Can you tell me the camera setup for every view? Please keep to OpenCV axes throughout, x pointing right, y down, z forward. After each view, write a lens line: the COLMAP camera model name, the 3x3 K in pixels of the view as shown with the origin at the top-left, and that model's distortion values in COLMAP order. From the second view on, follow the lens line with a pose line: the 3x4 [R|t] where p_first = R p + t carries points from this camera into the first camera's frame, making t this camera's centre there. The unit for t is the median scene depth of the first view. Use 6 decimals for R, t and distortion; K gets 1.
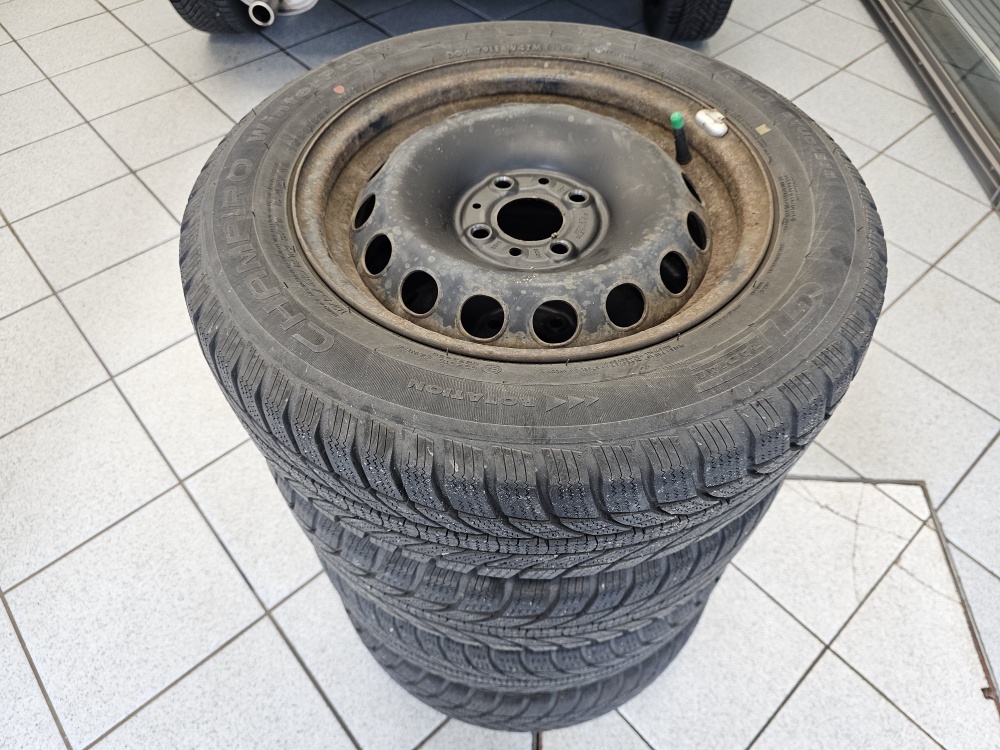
lens RADIAL K [[663.9, 0, 504.3], [0, 663.9, 368.6], [0, 0, 1]] dist [0.048396, -0.050396]
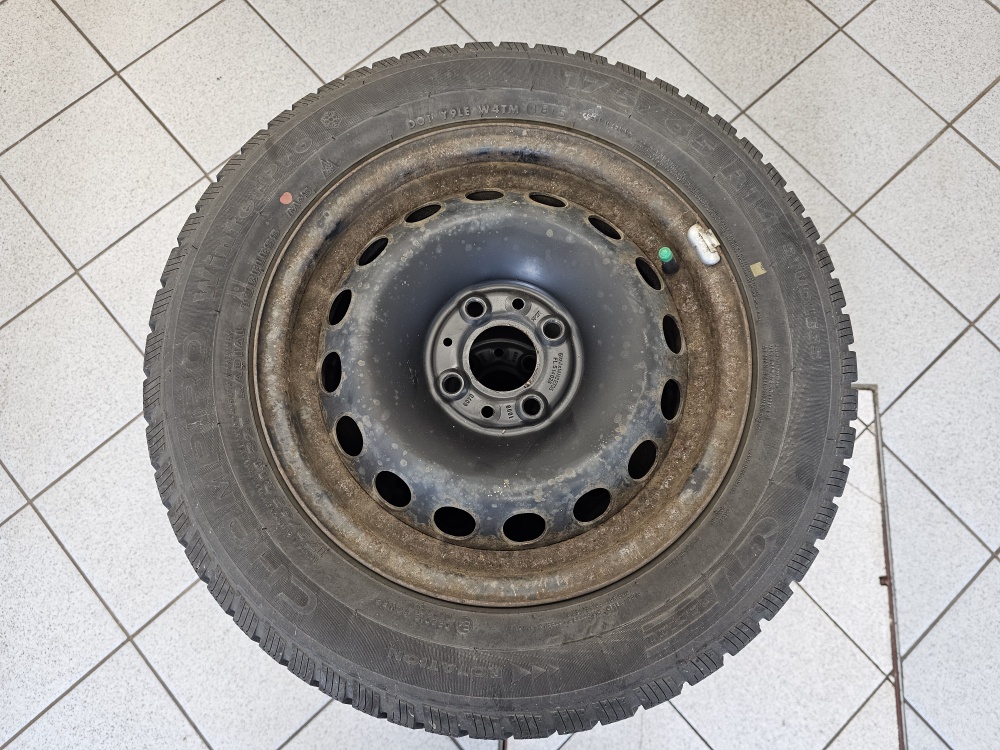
lens RADIAL K [[659.0, 0, 494.9], [0, 659.0, 370.3], [0, 0, 1]] dist [0.063388, -0.070205]
pose [[0.999878, -0.003505, 0.015209, 0.012091], [-0.002990, 0.913405, 0.407041, -0.583981], [-0.015319, -0.407037, 0.913283, 0.115279]]
